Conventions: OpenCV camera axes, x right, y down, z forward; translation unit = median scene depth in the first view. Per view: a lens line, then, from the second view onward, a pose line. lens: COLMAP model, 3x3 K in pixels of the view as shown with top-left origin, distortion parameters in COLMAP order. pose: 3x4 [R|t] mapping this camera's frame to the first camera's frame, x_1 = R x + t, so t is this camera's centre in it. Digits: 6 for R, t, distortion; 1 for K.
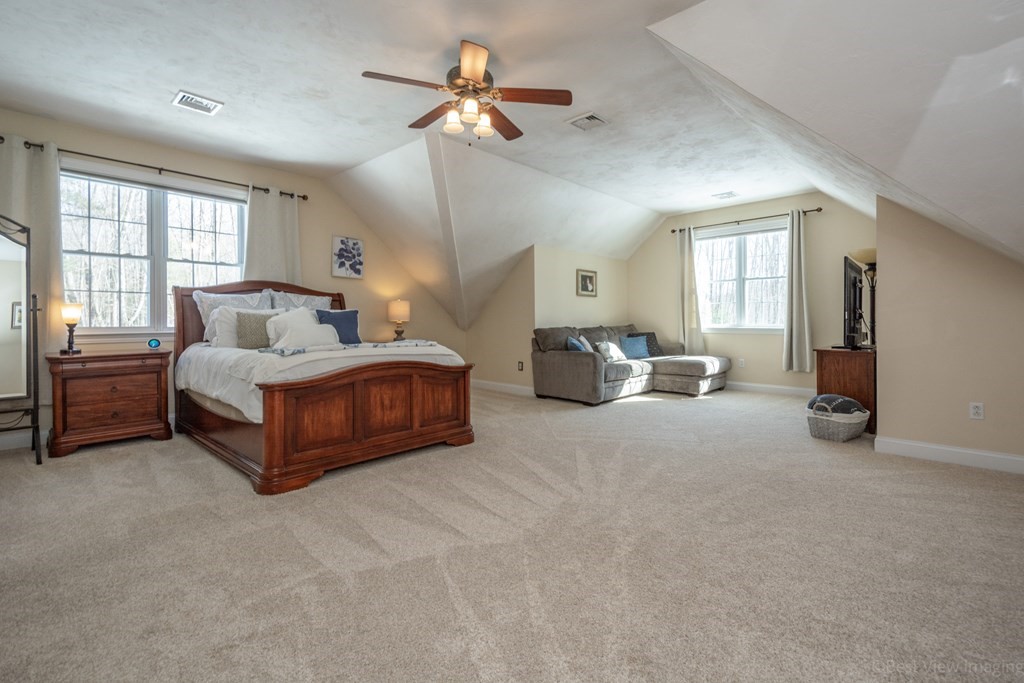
lens RADIAL K [[452.2, 0, 518.6], [0, 452.2, 335.7], [0, 0, 1]] dist [0.016168, -0.000705]
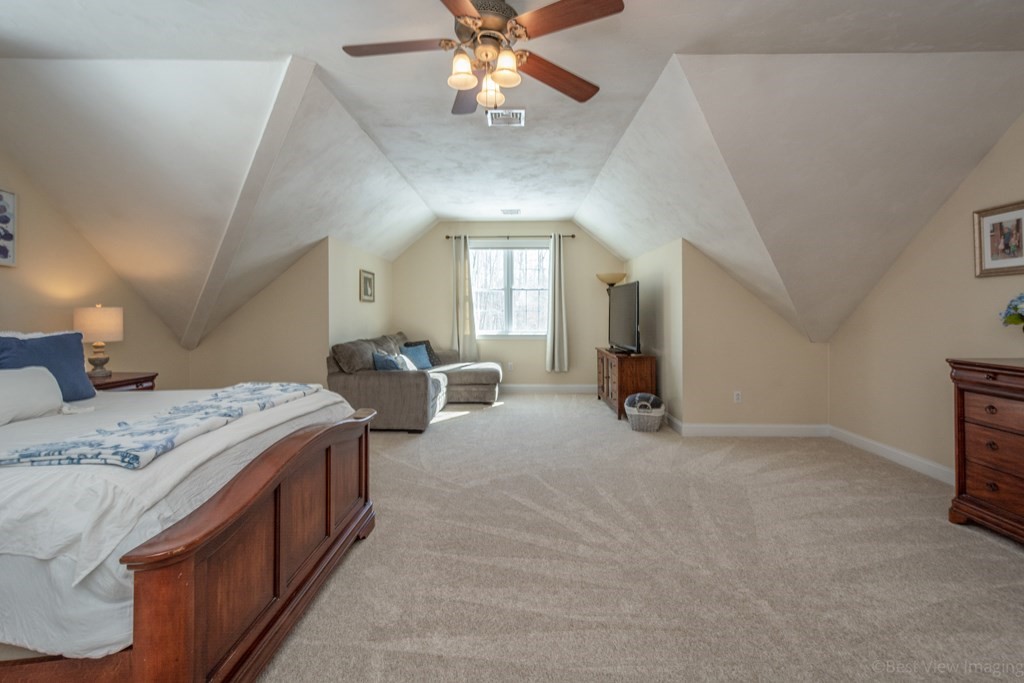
lens RADIAL K [[456.3, 0, 510.6], [0, 456.3, 321.1], [0, 0, 1]] dist [0.012025, -0.000348]
pose [[0.745807, -0.009740, 0.666090, -0.265174], [0.024253, 0.999627, -0.012539, -0.039691], [-0.665720, 0.025506, 0.745766, 0.210738]]
